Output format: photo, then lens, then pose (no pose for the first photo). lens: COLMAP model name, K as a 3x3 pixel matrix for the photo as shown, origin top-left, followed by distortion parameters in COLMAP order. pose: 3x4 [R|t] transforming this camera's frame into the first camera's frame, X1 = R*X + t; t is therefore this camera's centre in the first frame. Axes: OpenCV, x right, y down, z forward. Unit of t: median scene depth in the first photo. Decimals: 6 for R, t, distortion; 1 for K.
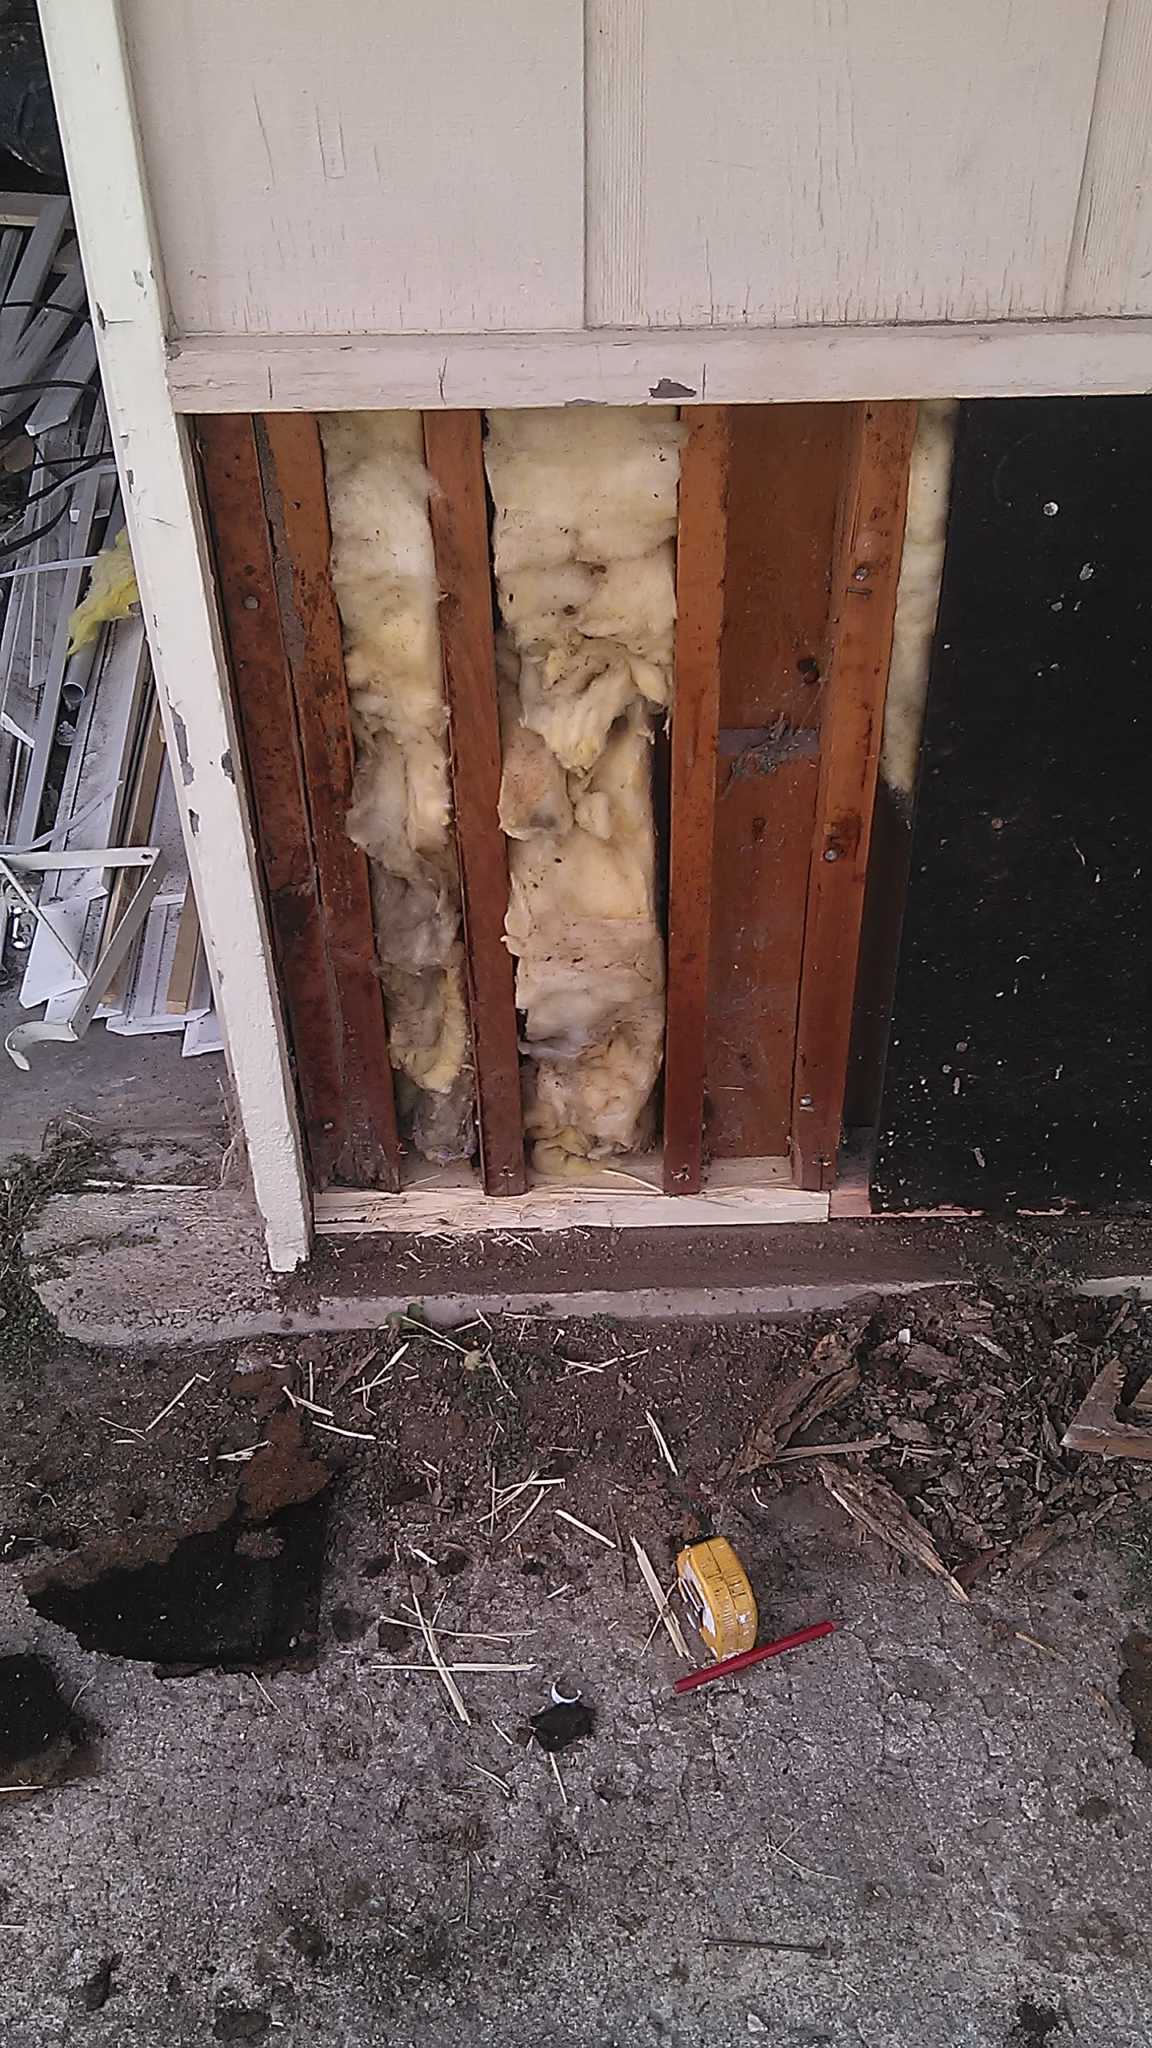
lens RADIAL K [[1917.2, 0, 576.0], [0, 1917.2, 1024.0], [0, 0, 1]] dist [0.088727, -0.223213]
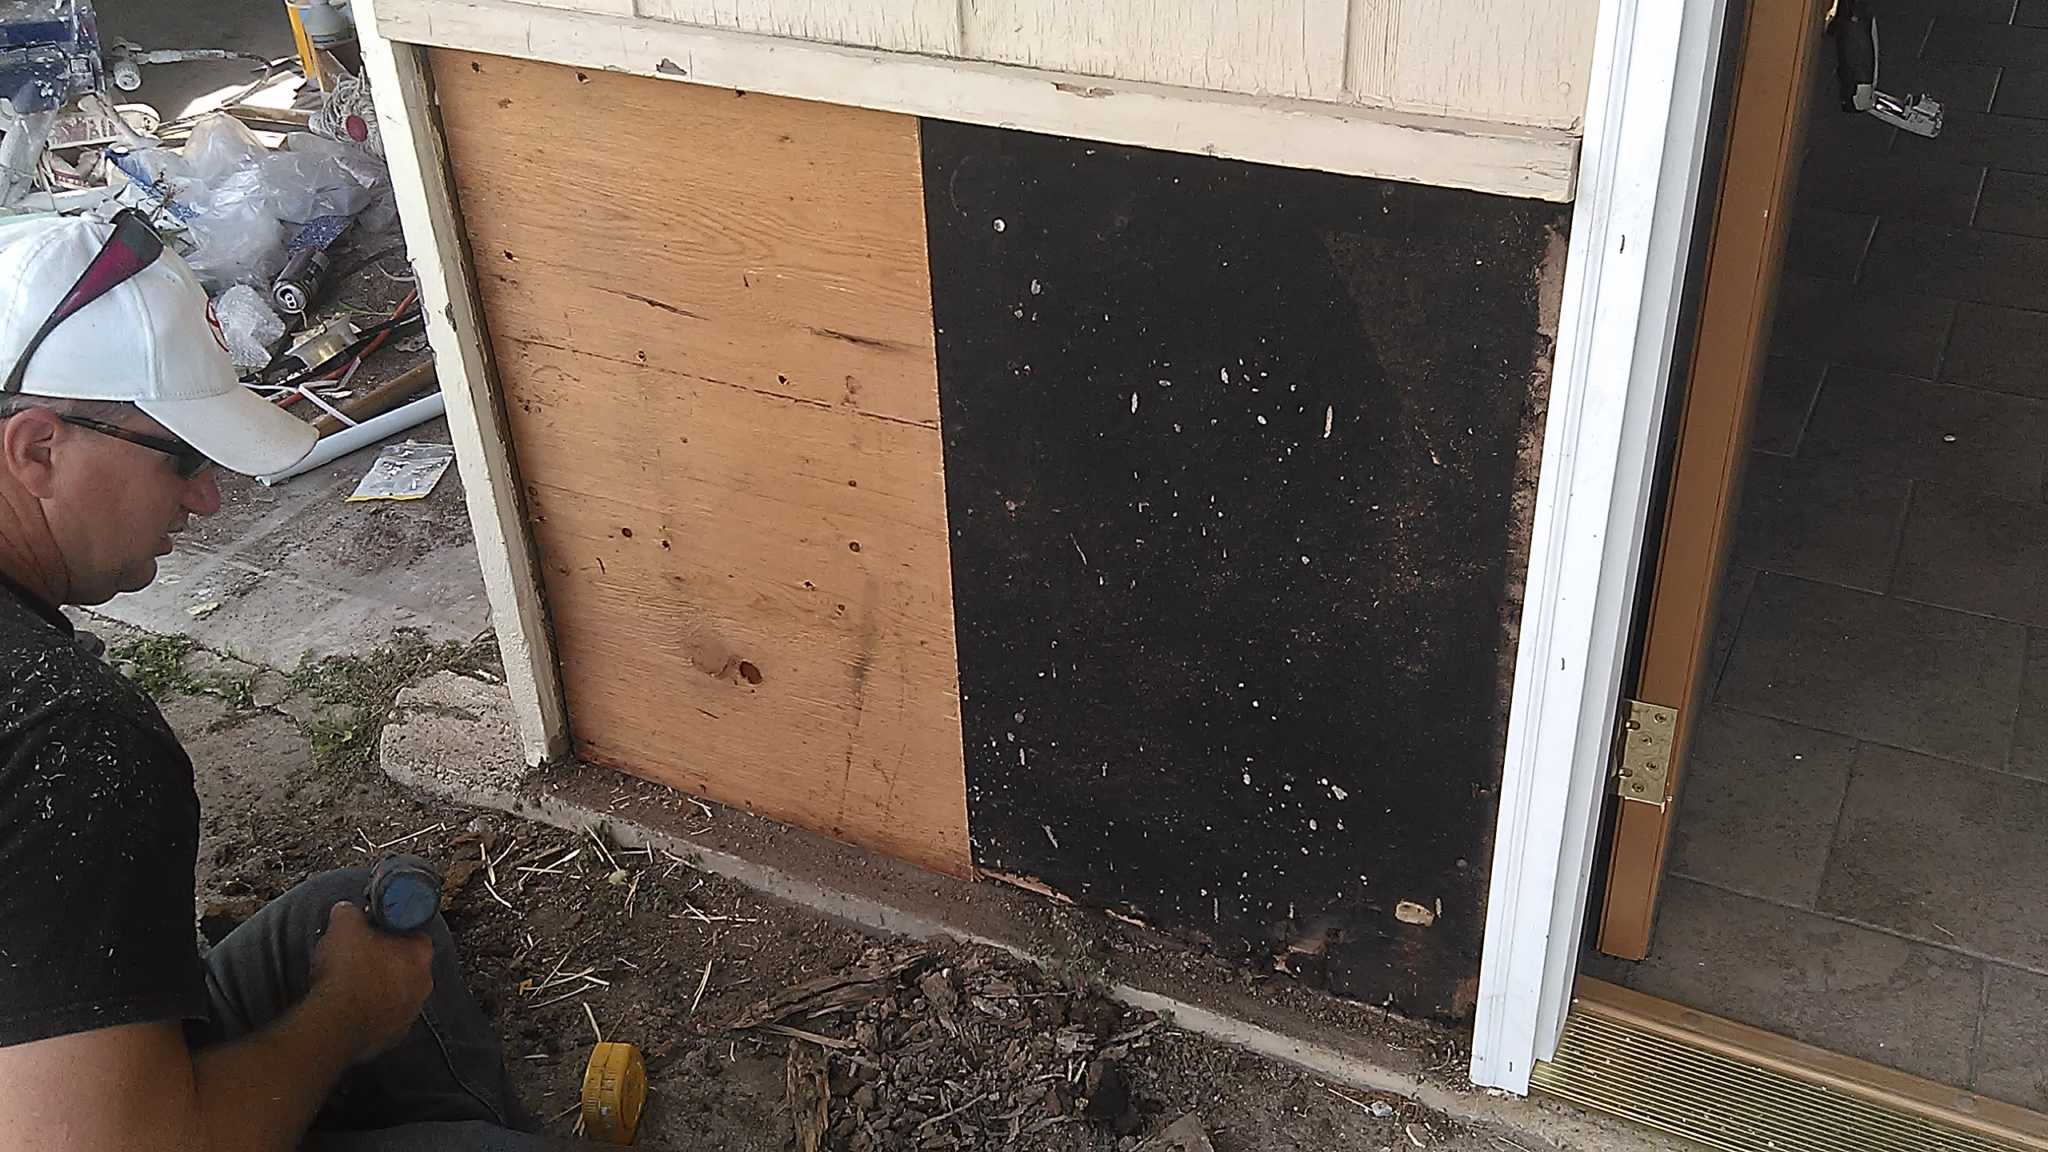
lens RADIAL K [[1917.2, 0, 1030.1], [0, 1917.2, 574.7], [0, 0, 1]] dist [0.088727, -0.223213]
pose [[0.881414, 0.237894, -0.408063, 0.589423], [-0.291480, 0.953743, -0.073579, 0.011708], [0.371683, 0.183796, 0.909984, -0.010486]]
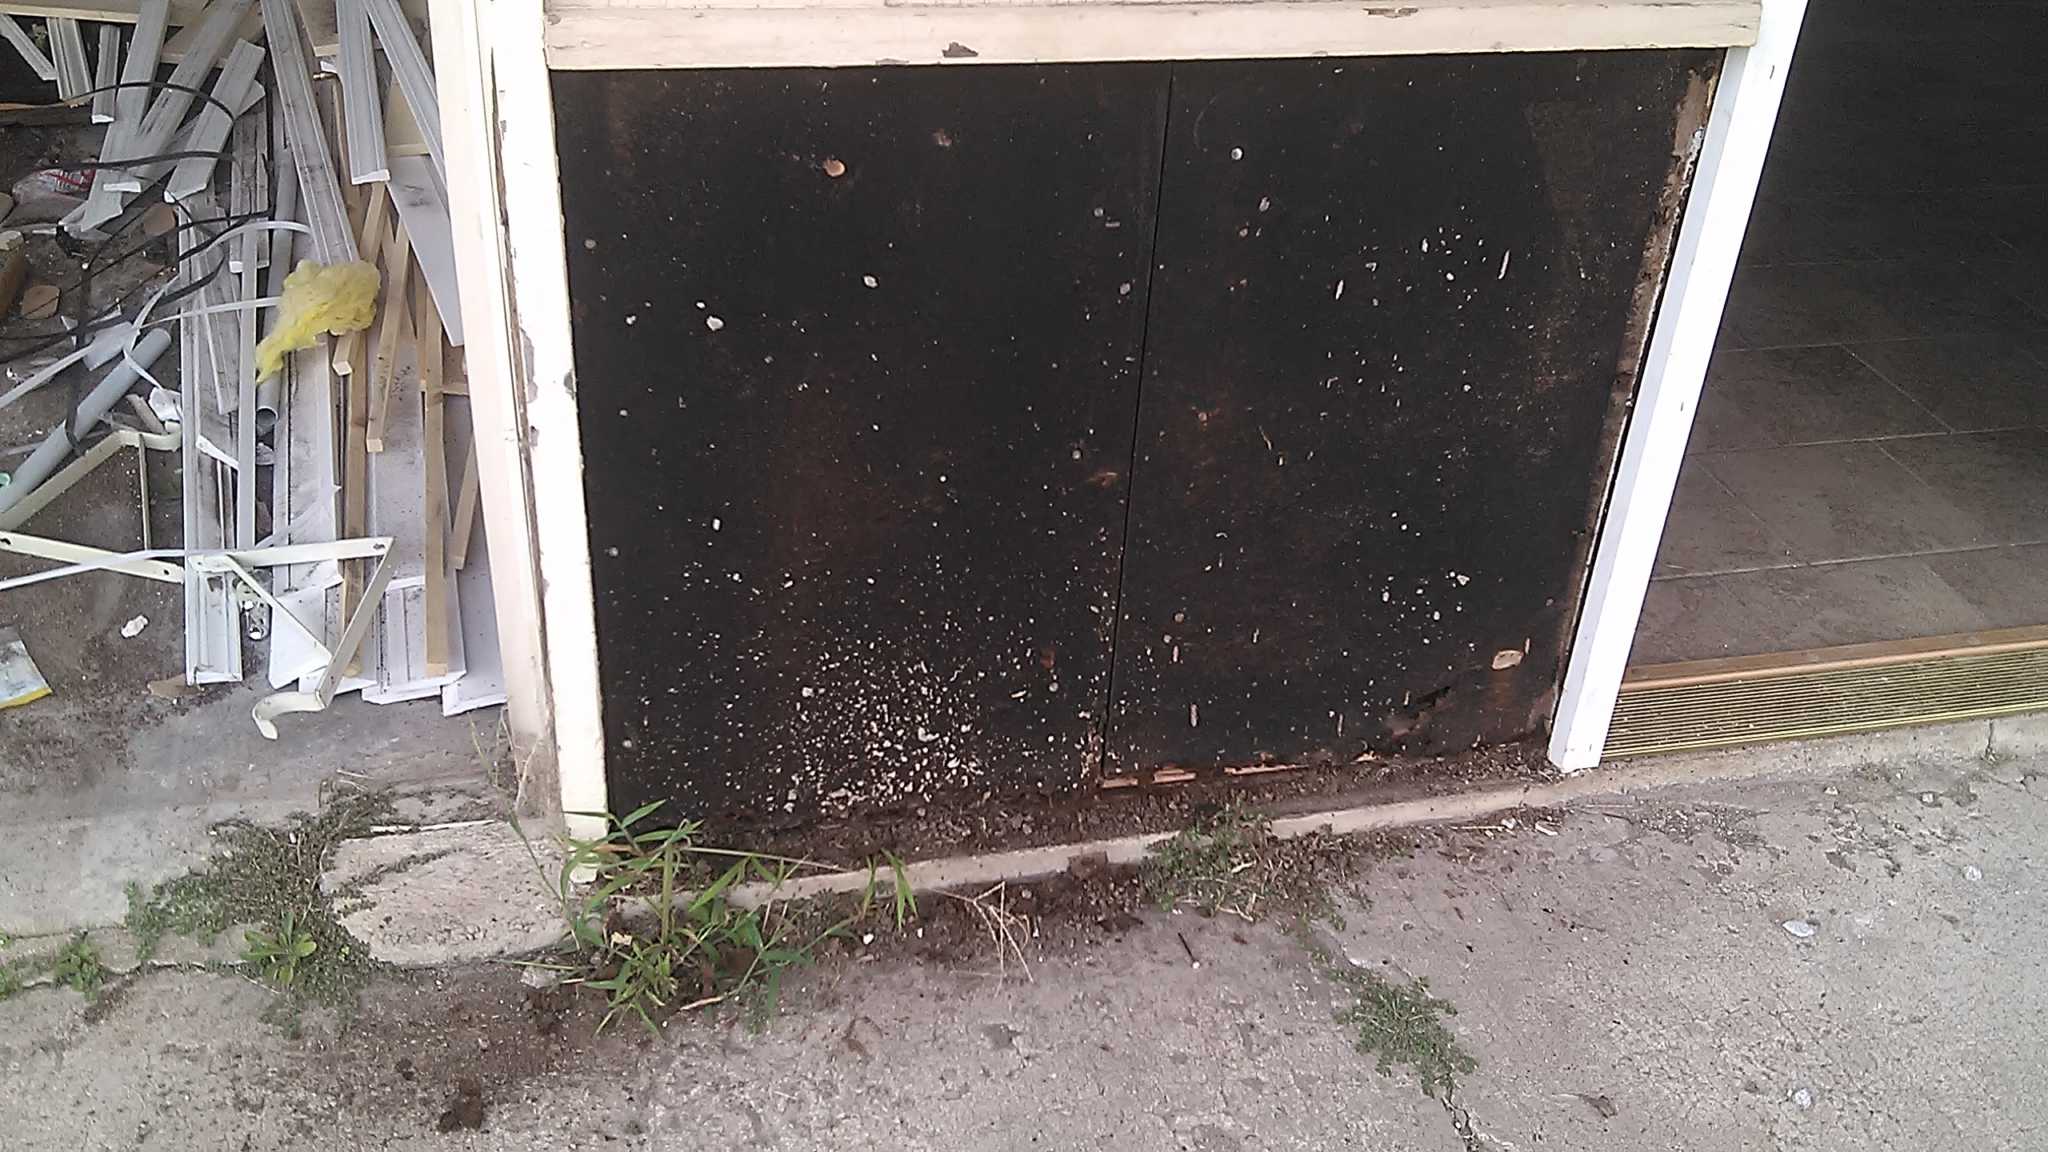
lens RADIAL K [[1903.1, 0, 1038.6], [0, 1903.1, 559.6], [0, 0, 1]] dist [0.081348, -0.230029]
pose [[0.972214, -0.058321, 0.226713, -0.138277], [0.089901, 0.987223, -0.131565, 0.114877], [-0.216143, 0.148291, 0.965035, -0.114255]]
